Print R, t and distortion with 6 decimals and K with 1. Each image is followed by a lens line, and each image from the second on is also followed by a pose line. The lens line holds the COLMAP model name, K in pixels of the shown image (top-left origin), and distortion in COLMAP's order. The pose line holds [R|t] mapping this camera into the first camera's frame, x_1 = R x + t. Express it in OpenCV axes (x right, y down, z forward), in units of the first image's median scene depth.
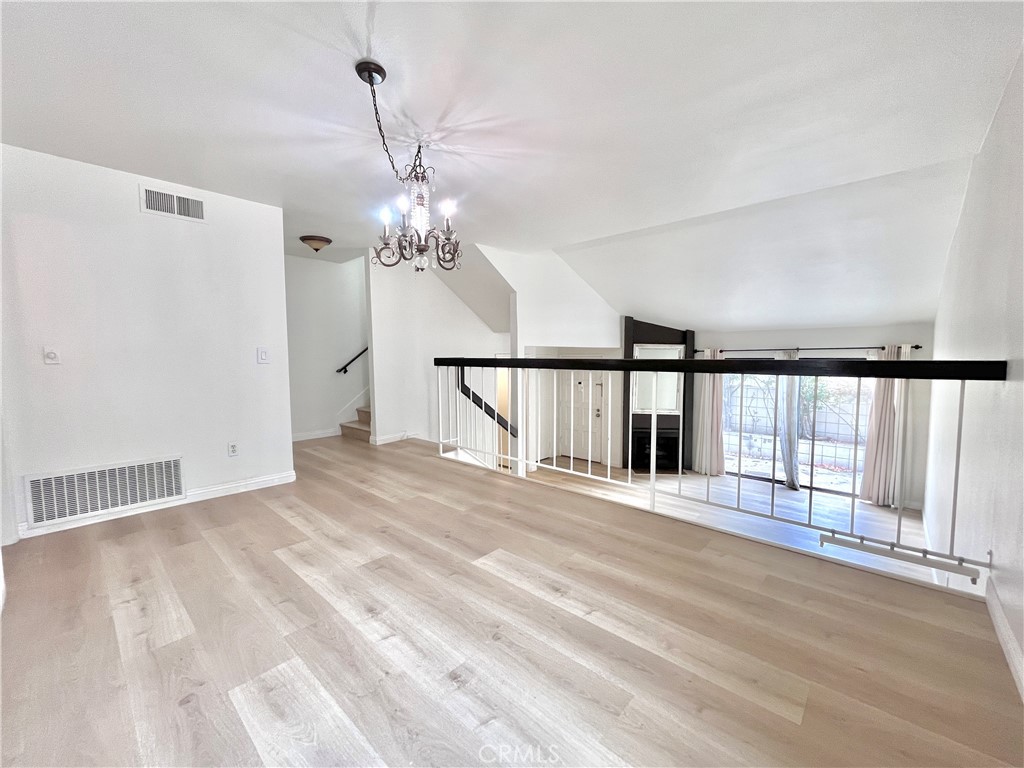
lens RADIAL K [[414.3, 0, 511.4], [0, 414.3, 387.7], [0, 0, 1]] dist [-0.000237, -0.001049]
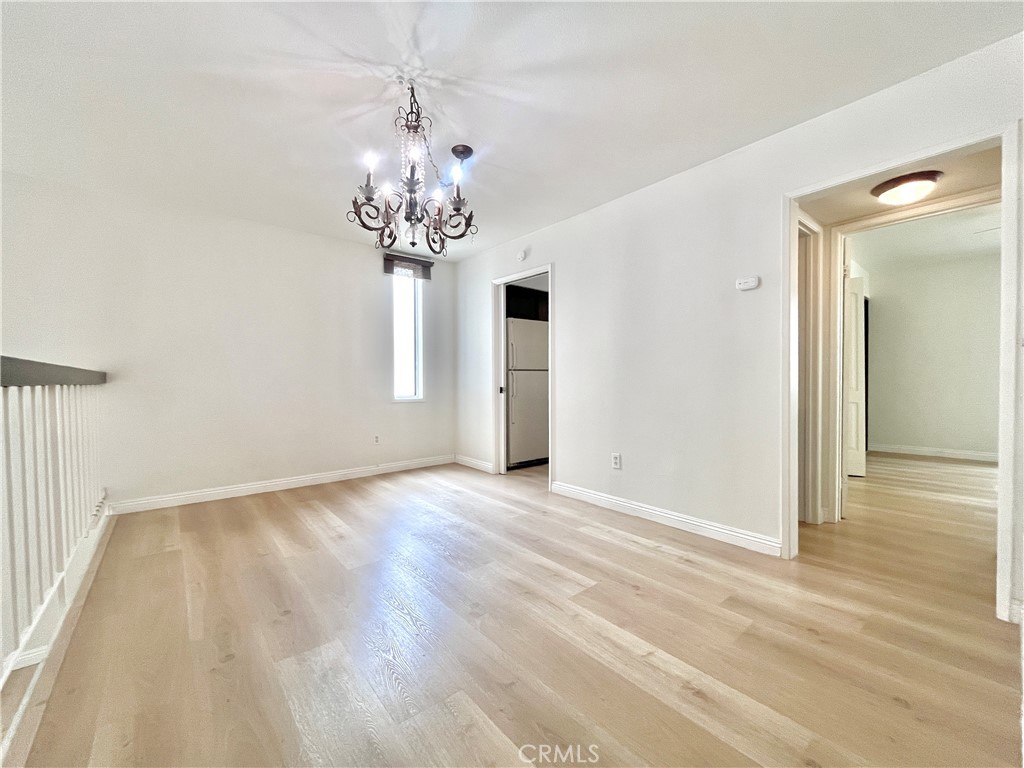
lens RADIAL K [[414.3, 0, 509.2], [0, 414.3, 384.9], [0, 0, 1]] dist [-0.000237, -0.001049]
pose [[-0.990084, 0.009528, 0.140151, -0.223842], [0.022257, 0.995734, 0.089543, -0.040635], [-0.138700, 0.091775, -0.986073, 0.791257]]
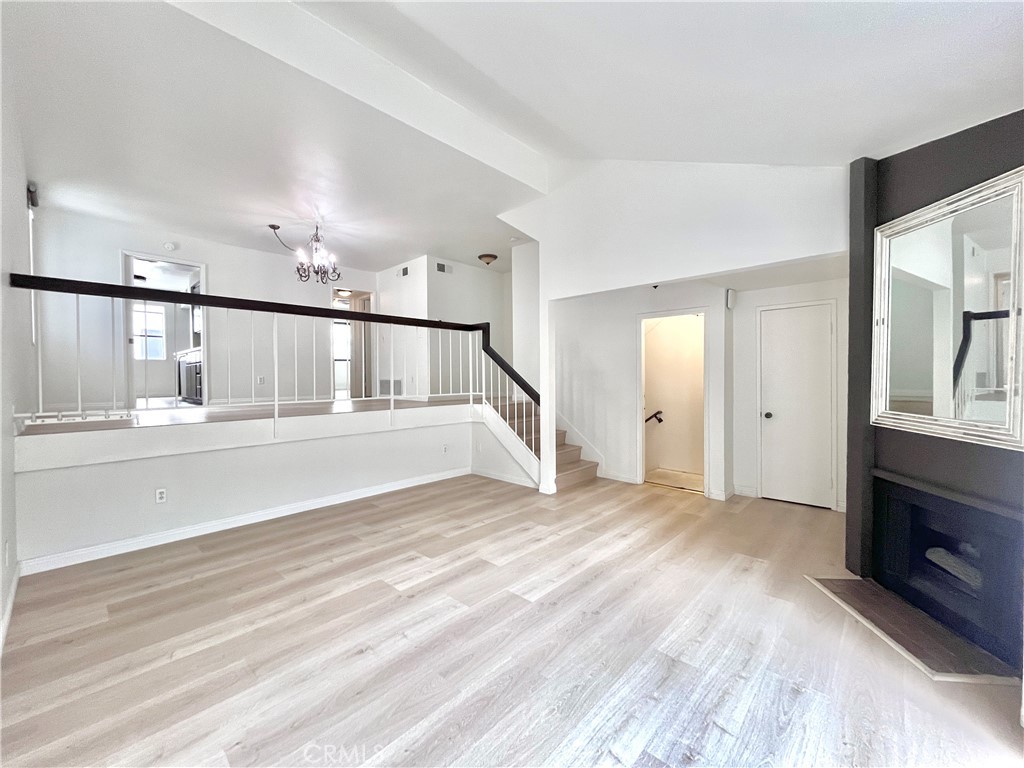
lens RADIAL K [[414.3, 0, 510.1], [0, 414.3, 385.8], [0, 0, 1]] dist [-0.000237, -0.001049]
pose [[-0.012044, 0.026504, -0.999576, 0.867424], [-0.070597, 0.997132, 0.027290, 0.055400], [0.997432, 0.070895, -0.010139, 0.922873]]
